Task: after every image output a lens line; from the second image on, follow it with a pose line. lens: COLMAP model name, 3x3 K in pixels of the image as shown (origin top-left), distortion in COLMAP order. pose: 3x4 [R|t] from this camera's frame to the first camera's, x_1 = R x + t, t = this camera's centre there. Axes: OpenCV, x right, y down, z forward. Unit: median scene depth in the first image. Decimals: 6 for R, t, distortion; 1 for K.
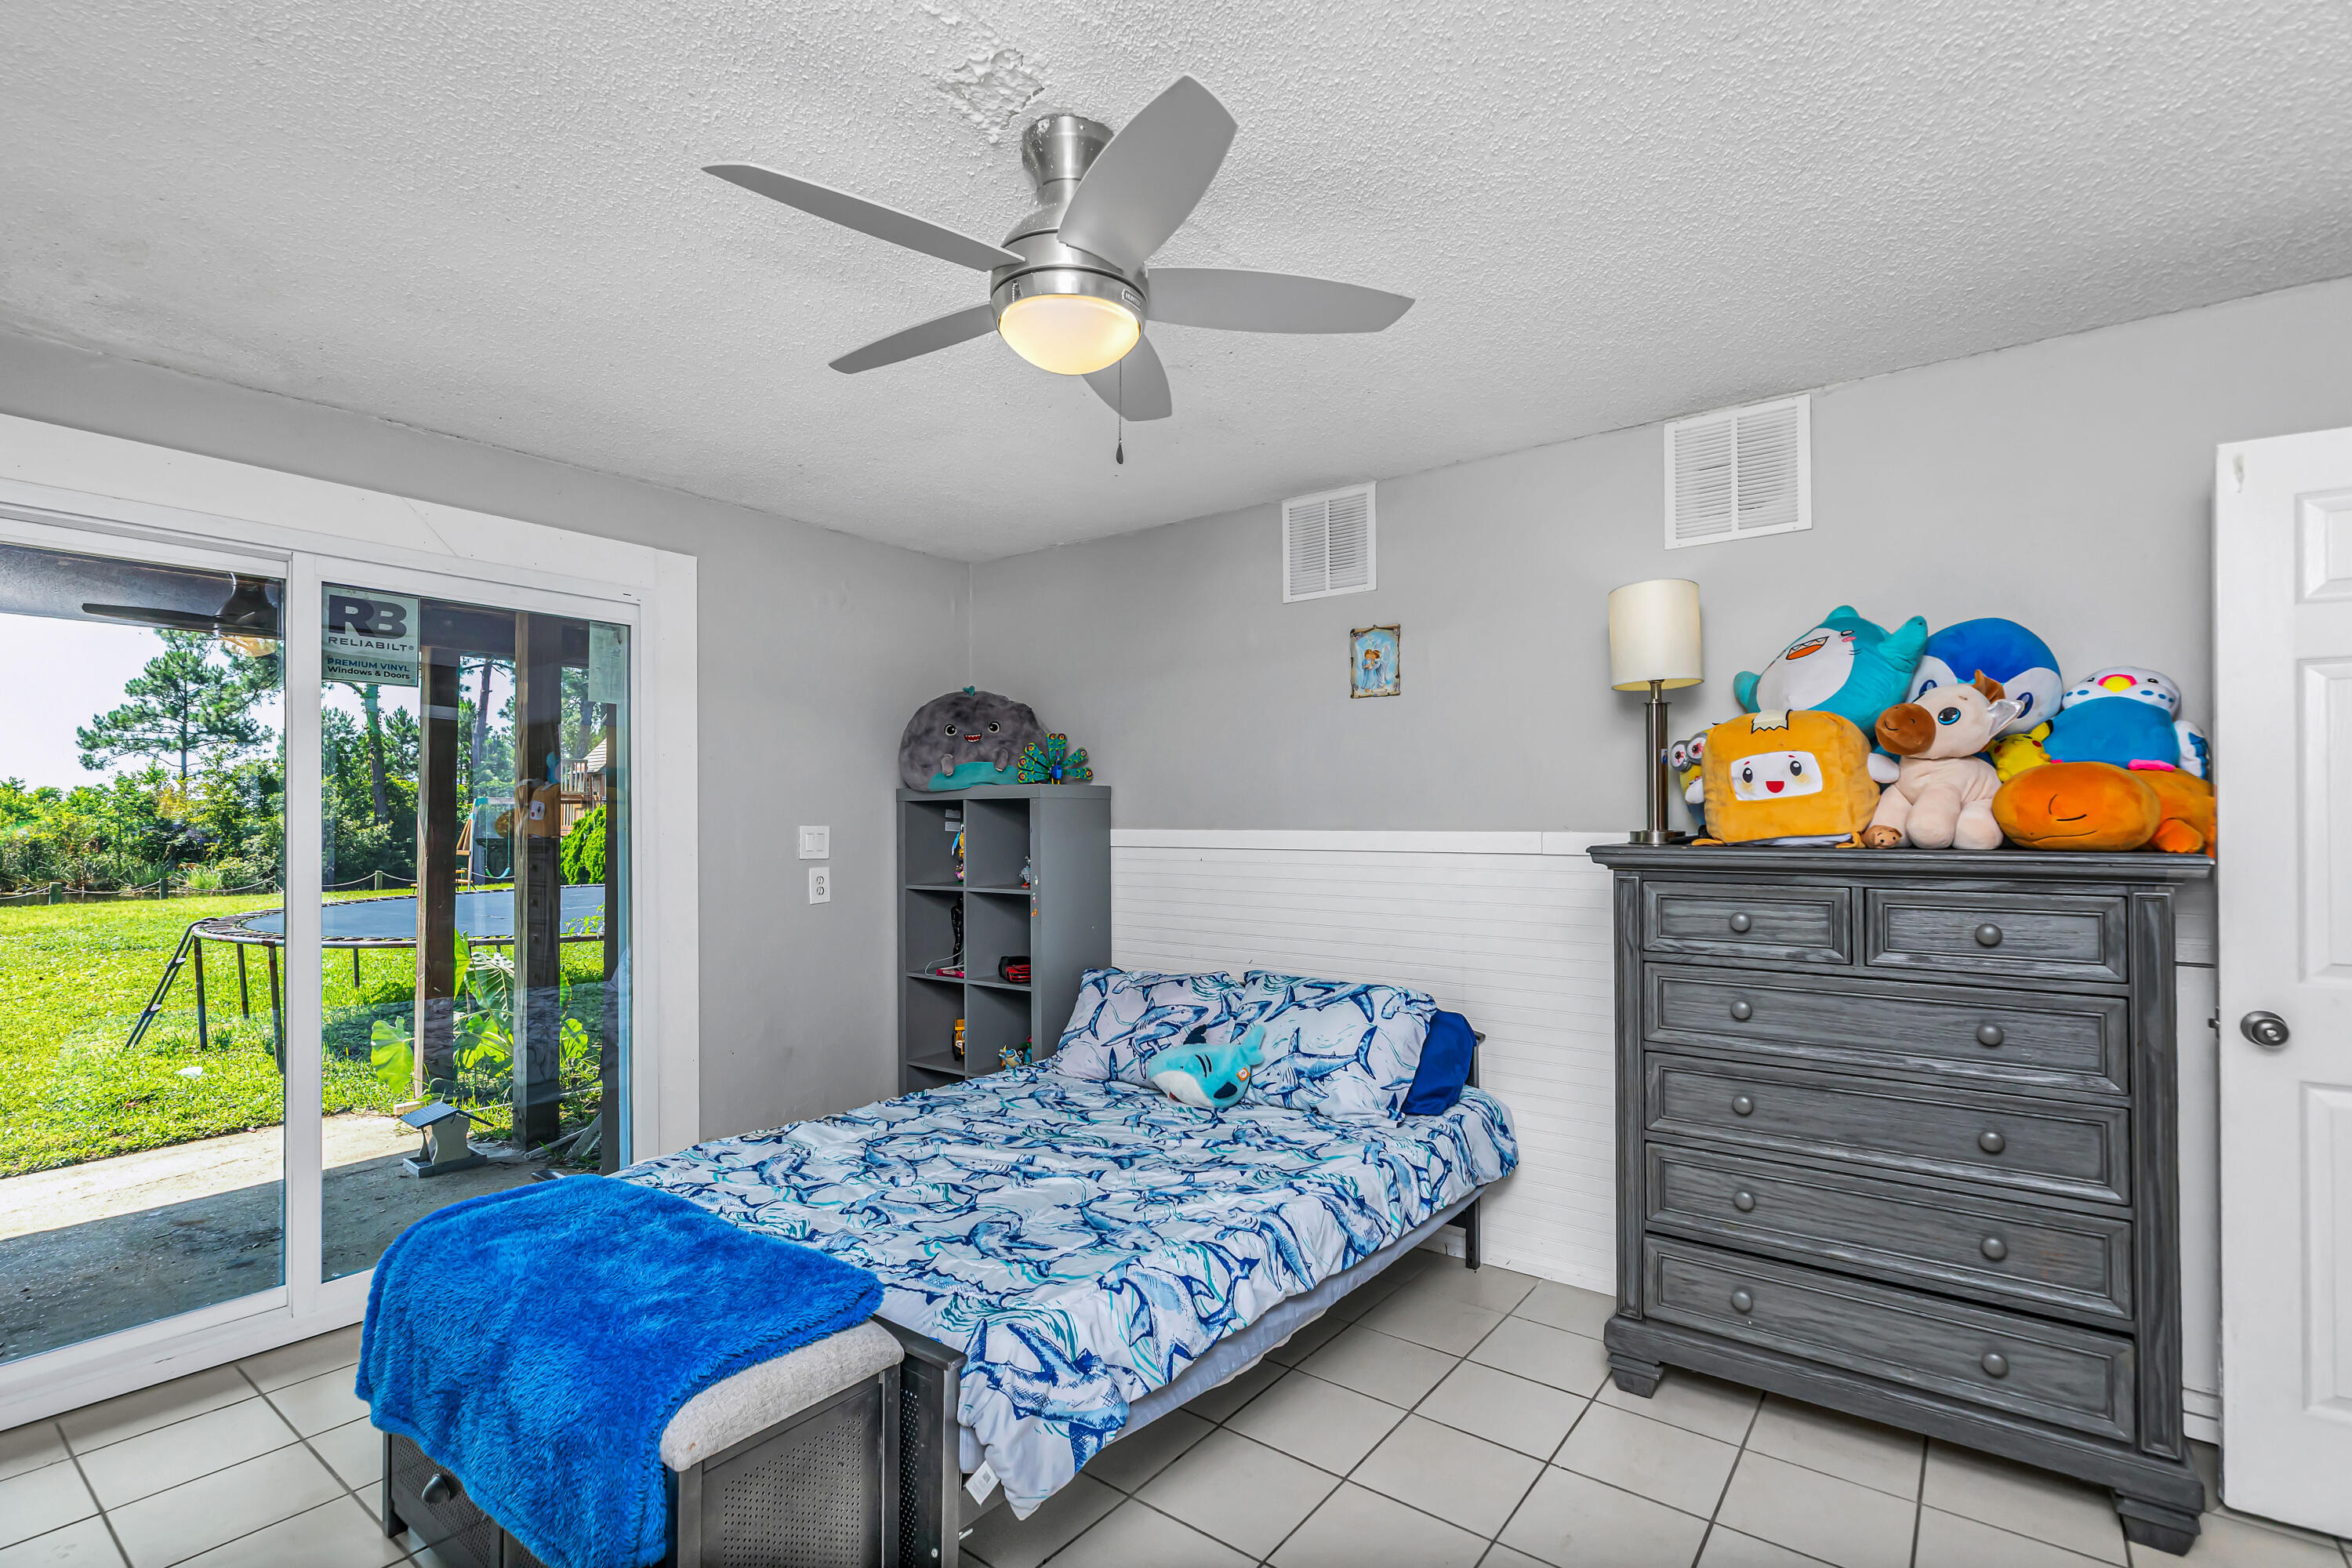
lens RADIAL K [[1076.2, 0, 1185.2], [0, 1076.2, 803.2], [0, 0, 1]] dist [0.000305, 0.000040]
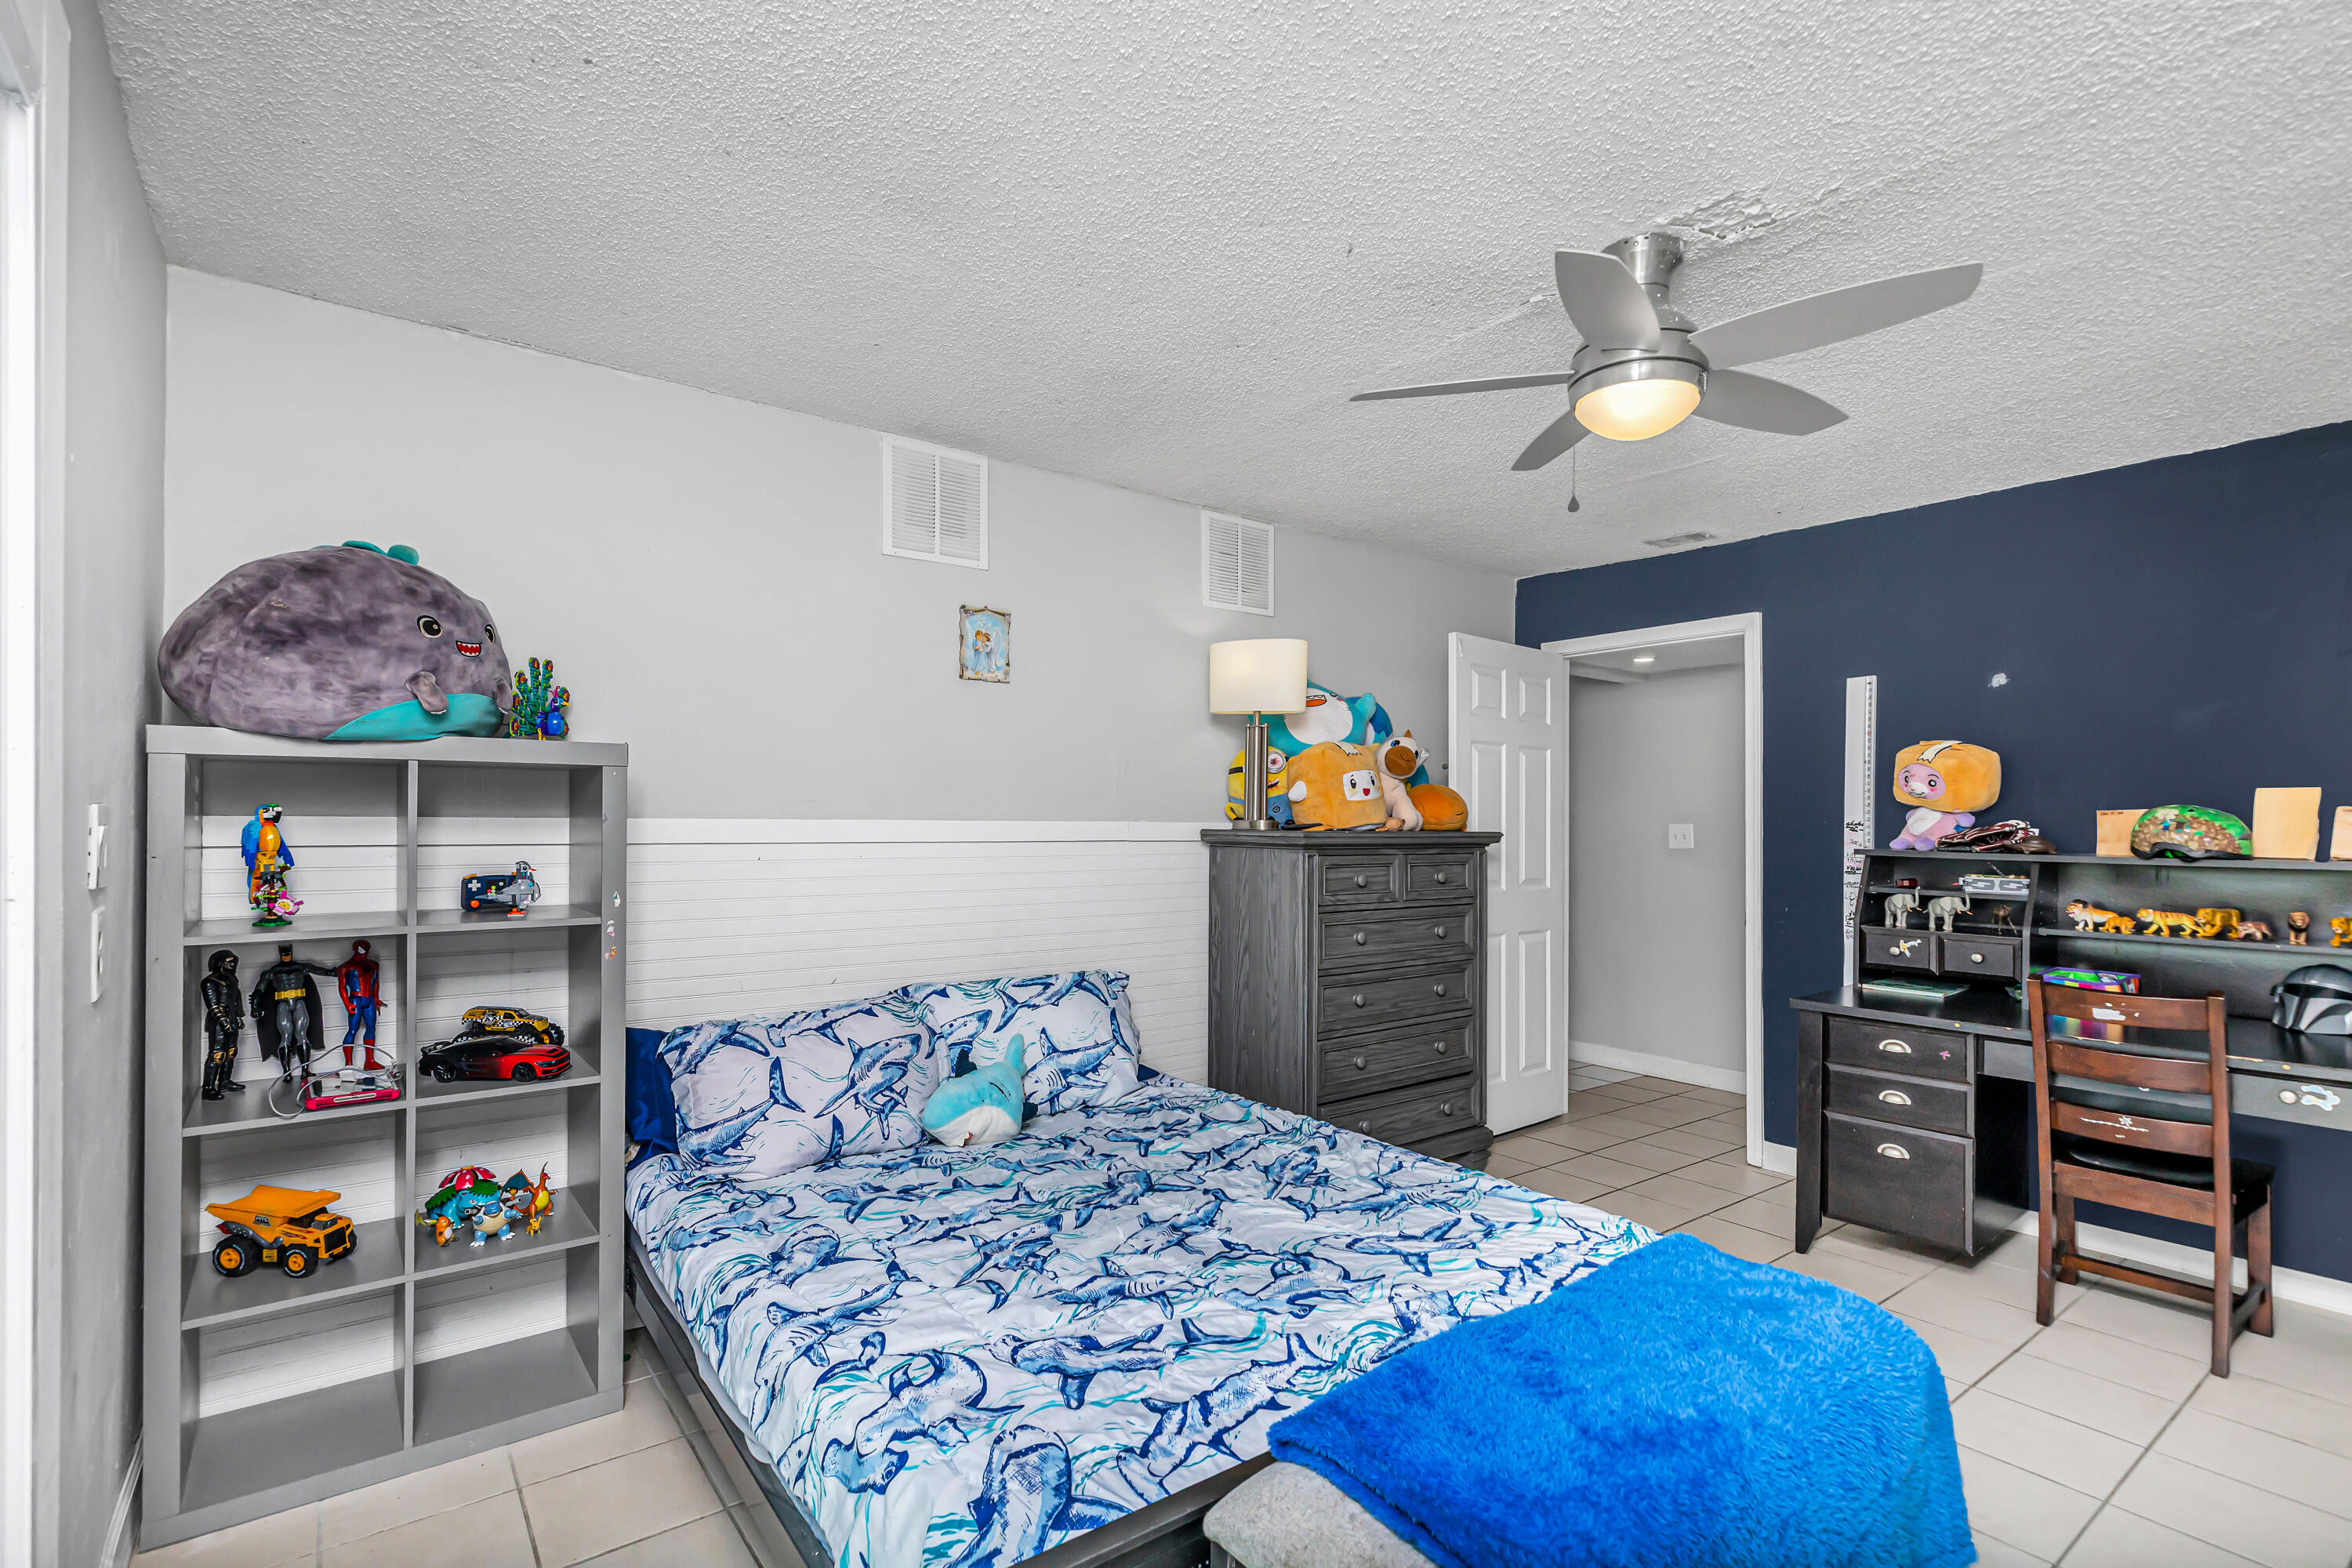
lens RADIAL K [[1076.2, 0, 1179.4], [0, 1076.2, 802.6], [0, 0, 1]] dist [0.000305, 0.000040]
pose [[0.286587, 0.016147, 0.957918, -0.790473], [-0.023391, 0.999678, -0.009853, 0.017158], [-0.957769, -0.019582, 0.286873, 0.633249]]
